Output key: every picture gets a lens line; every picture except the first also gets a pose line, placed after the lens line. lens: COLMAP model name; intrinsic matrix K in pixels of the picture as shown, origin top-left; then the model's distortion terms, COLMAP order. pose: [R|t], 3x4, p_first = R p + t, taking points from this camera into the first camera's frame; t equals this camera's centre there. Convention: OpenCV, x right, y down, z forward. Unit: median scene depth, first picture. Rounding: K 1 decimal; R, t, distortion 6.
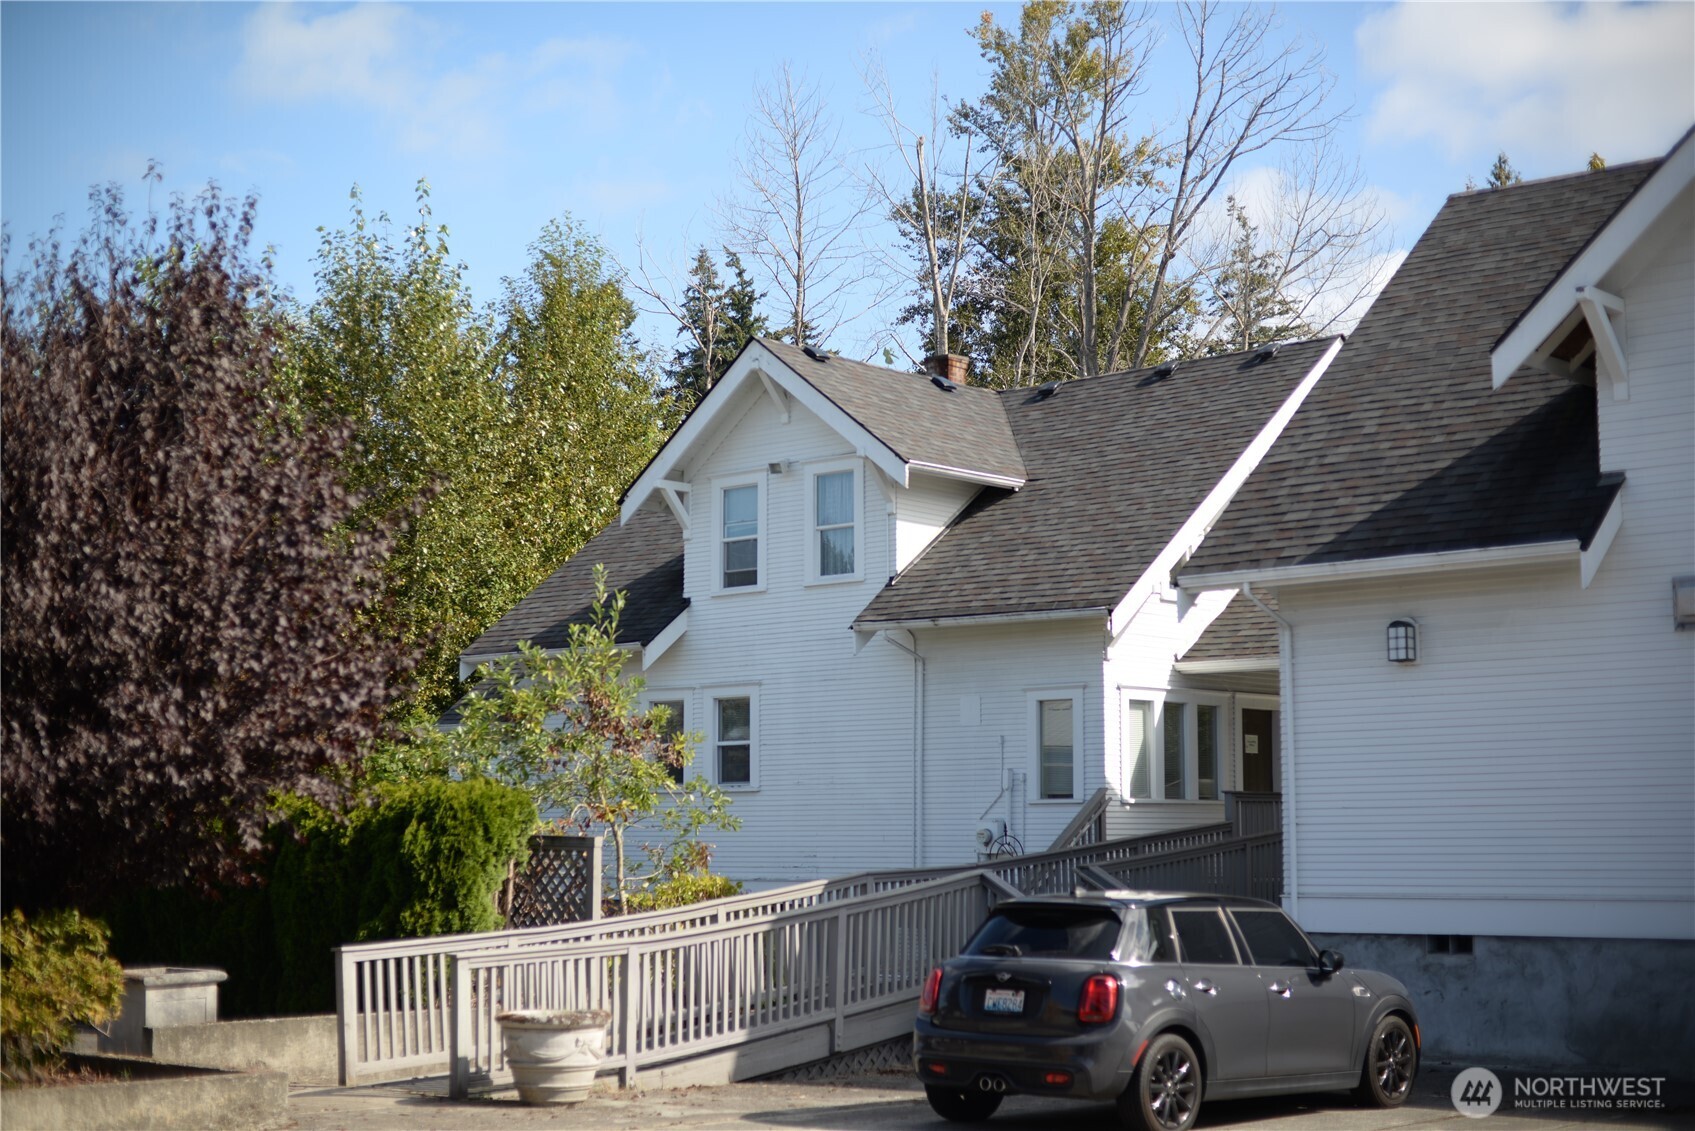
lens RADIAL K [[2426.6, 0, 847.5], [0, 2426.6, 565.5], [0, 0, 1]] dist [-0.123359, 0.162823]
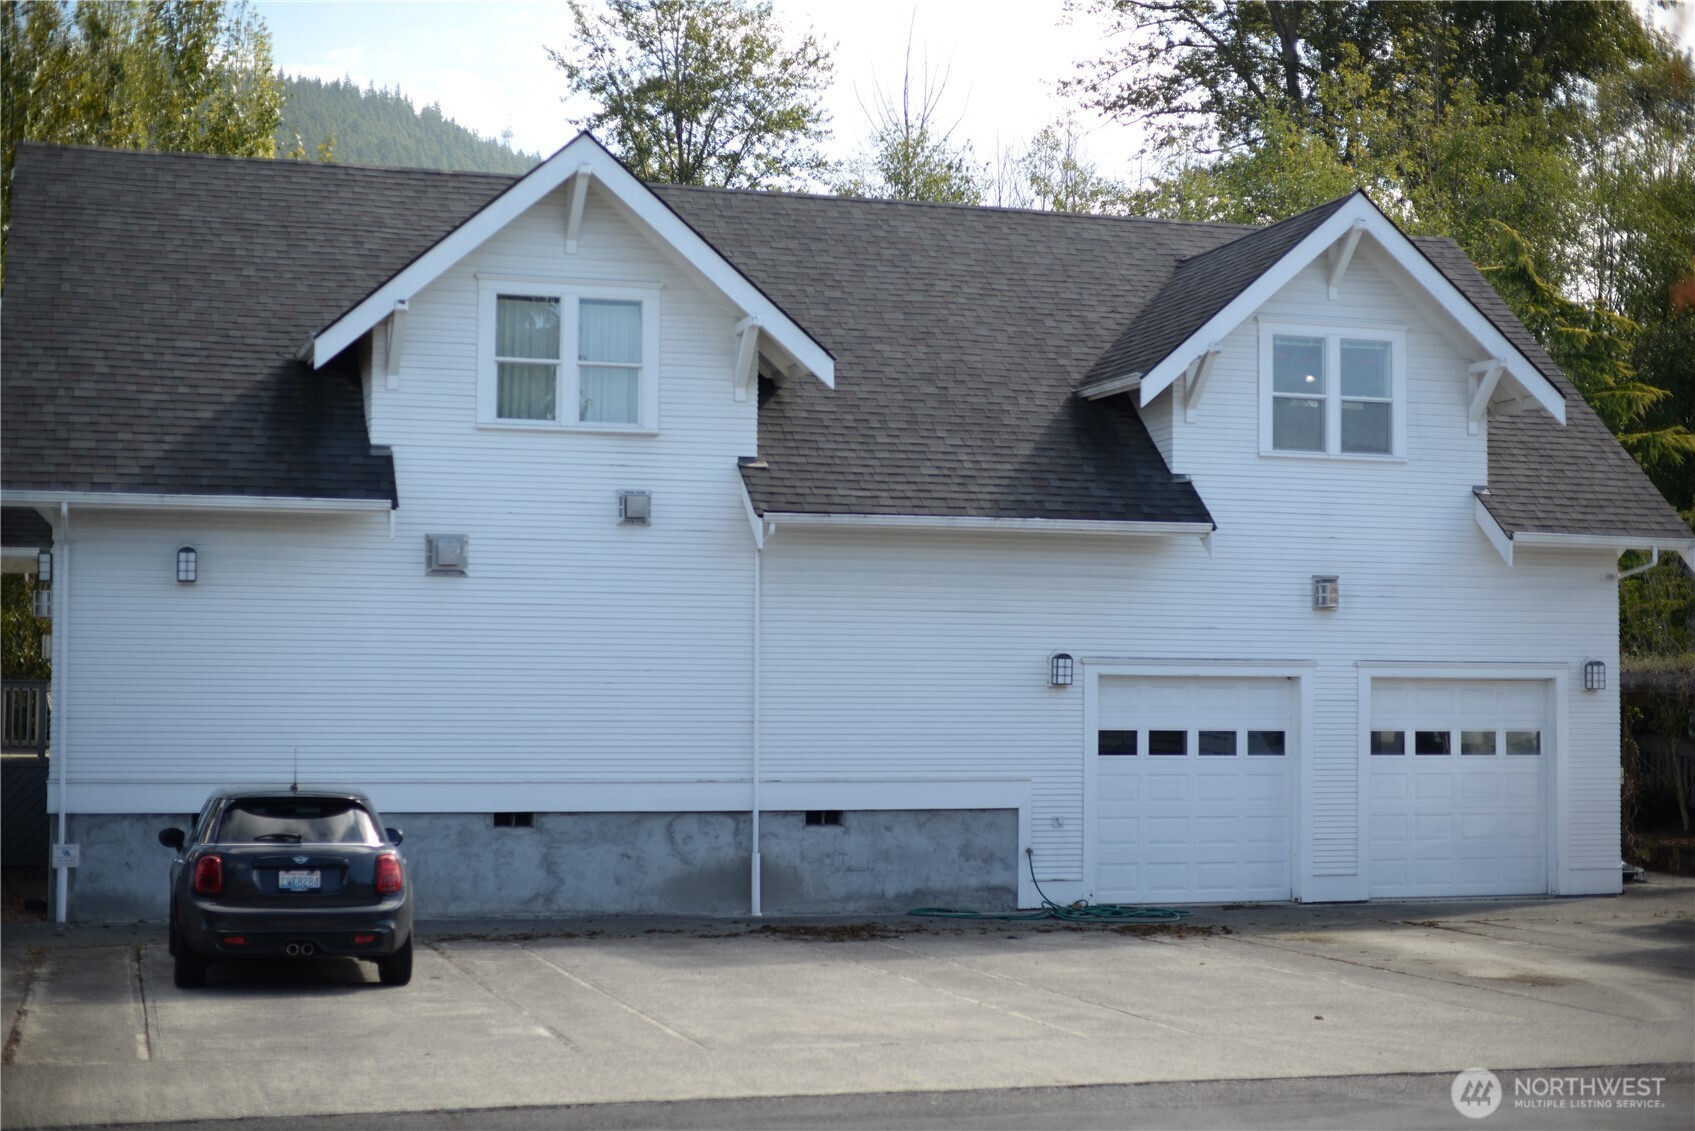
lens RADIAL K [[2426.6, 0, 847.5], [0, 2426.6, 565.5], [0, 0, 1]] dist [-0.123359, 0.162823]
pose [[0.514863, 0.052611, 0.855656, -0.423654], [-0.104469, 0.994527, 0.001712, -0.002543], [-0.850883, -0.090271, 0.517541, 0.085630]]
